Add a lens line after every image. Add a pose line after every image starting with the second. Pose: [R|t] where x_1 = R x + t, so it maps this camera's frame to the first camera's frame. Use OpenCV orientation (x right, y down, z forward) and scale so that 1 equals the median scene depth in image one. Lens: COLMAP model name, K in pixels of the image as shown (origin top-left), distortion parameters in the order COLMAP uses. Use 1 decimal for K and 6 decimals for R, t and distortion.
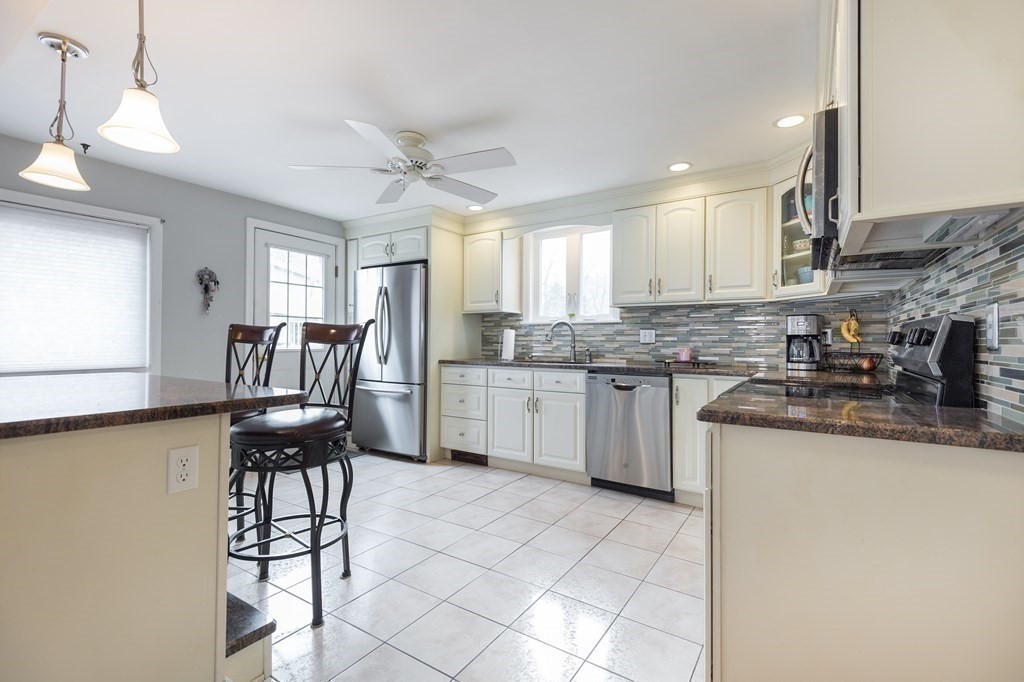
lens RADIAL K [[459.5, 0, 510.7], [0, 459.5, 337.1], [0, 0, 1]] dist [0.033228, -0.001804]
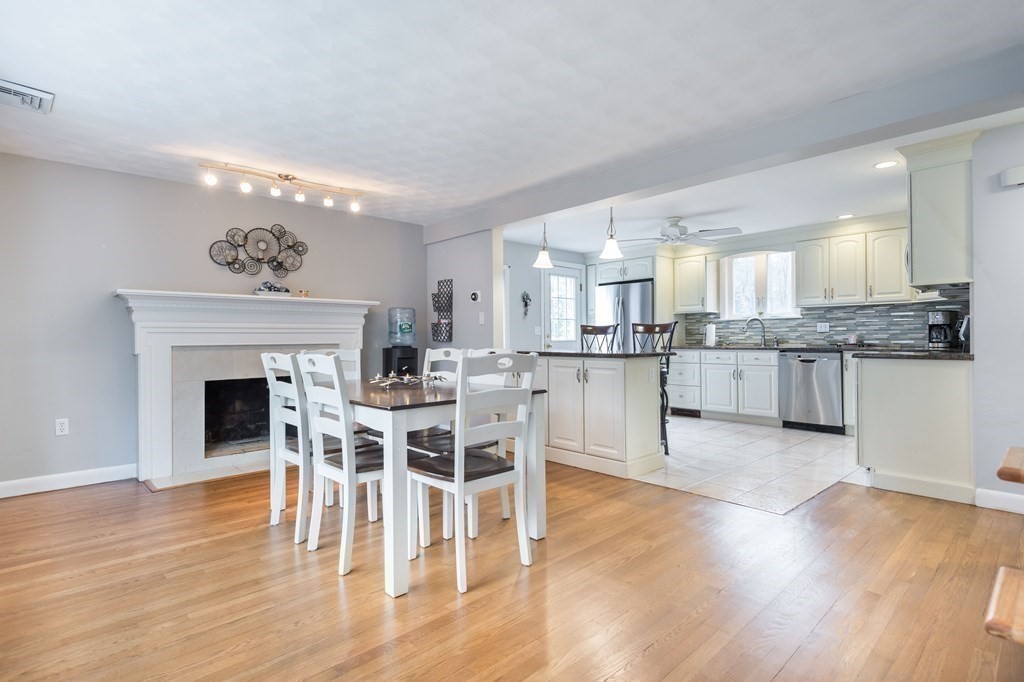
lens RADIAL K [[505.3, 0, 504.8], [0, 505.3, 336.7], [0, 0, 1]] dist [0.013408, -0.008910]
pose [[0.967589, -0.014441, -0.252118, -0.269729], [0.016125, 0.999859, 0.004615, 0.004412], [0.252016, -0.008530, 0.967685, -0.795248]]
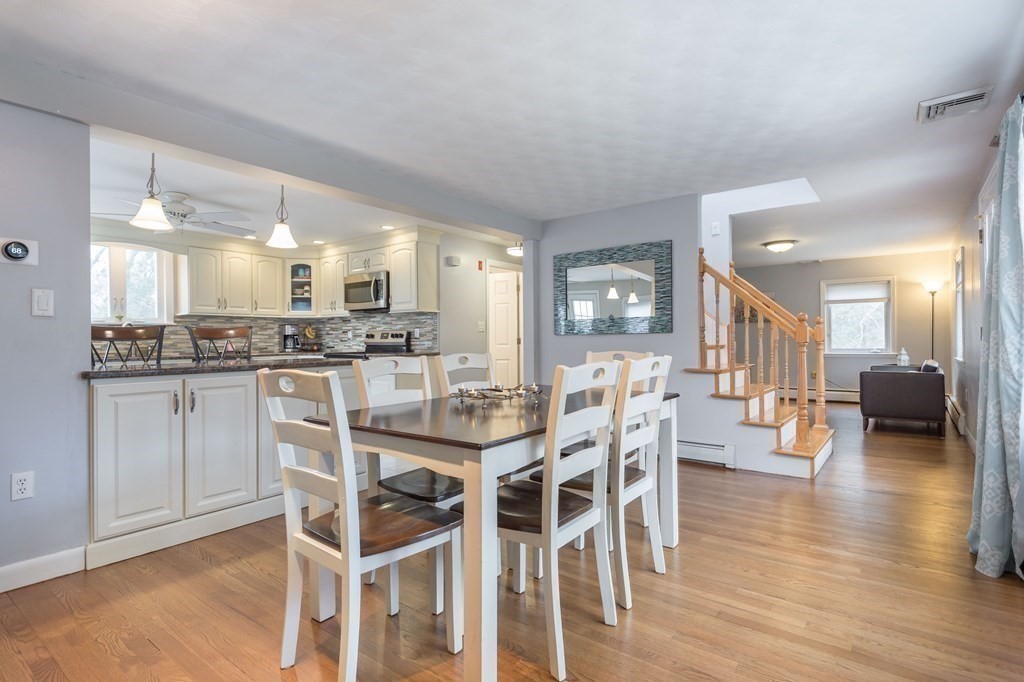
lens RADIAL K [[505.3, 0, 521.7], [0, 505.3, 338.5], [0, 0, 1]] dist [0.013408, -0.008910]
pose [[0.059735, -0.005045, 0.998202, -1.267249], [0.001217, 0.999987, 0.004981, 0.001613], [-0.998214, 0.000917, 0.059740, -0.104271]]
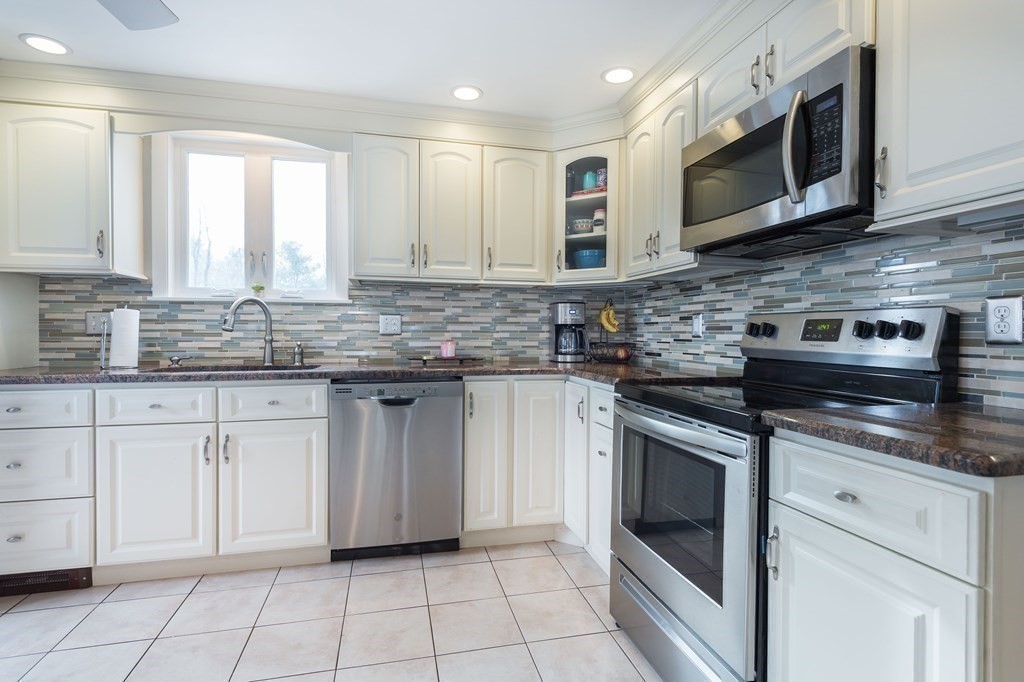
lens RADIAL K [[505.3, 0, 516.1], [0, 505.3, 337.0], [0, 0, 1]] dist [0.013408, -0.008910]
pose [[0.676837, -0.012530, 0.736026, -0.154066], [-0.007035, 0.999699, 0.023488, -0.001931], [-0.736099, -0.021076, 0.676546, 0.340564]]
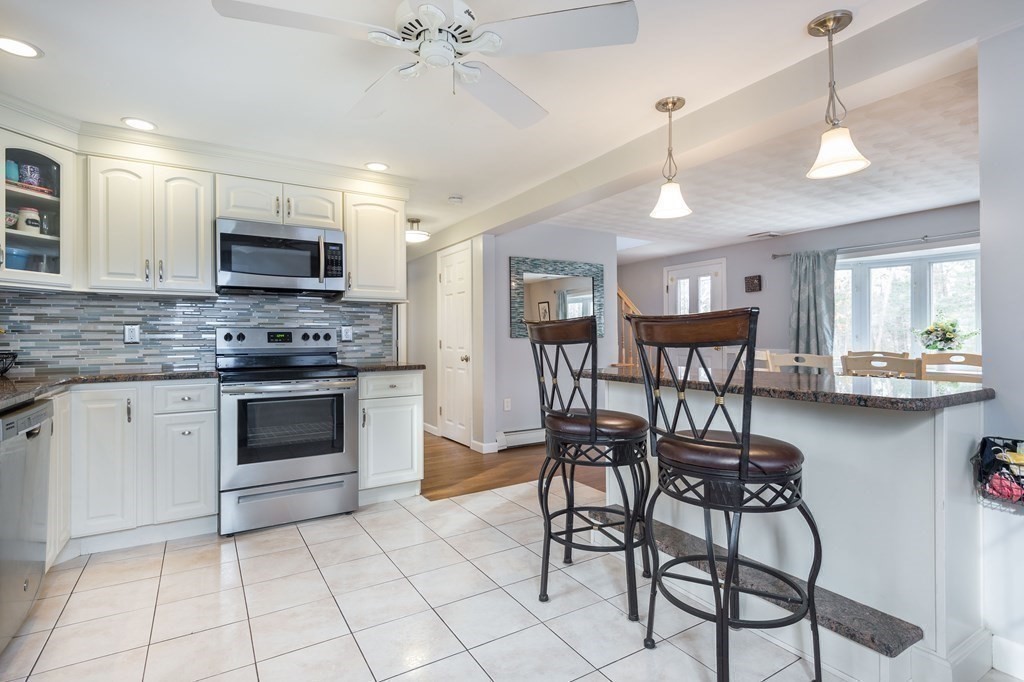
lens RADIAL K [[505.3, 0, 516.5], [0, 505.3, 338.3], [0, 0, 1]] dist [0.013408, -0.008910]
pose [[-0.908764, -0.001811, 0.417307, -0.425988], [-0.003924, 0.999983, -0.004205, 0.005357], [-0.417292, -0.005459, -0.908756, 1.144638]]
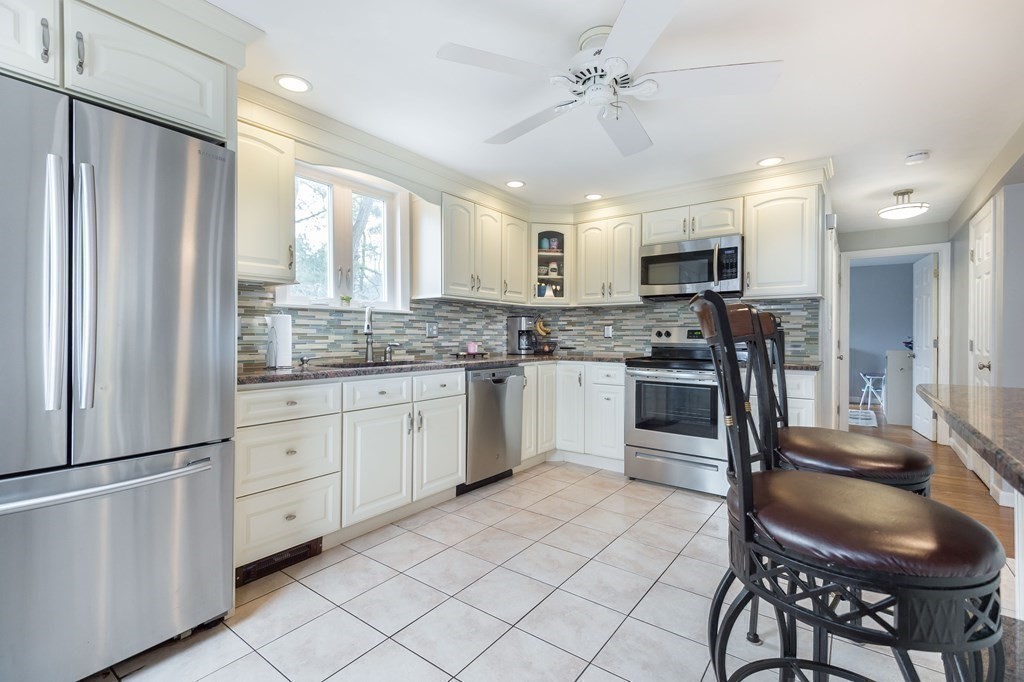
lens RADIAL K [[459.5, 0, 514.5], [0, 459.5, 336.8], [0, 0, 1]] dist [0.033228, -0.001804]
pose [[0.051478, -0.007287, 0.998648, -0.683433], [-0.012222, 0.999894, 0.007926, 0.003636], [-0.998599, -0.012614, 0.051384, 0.813561]]
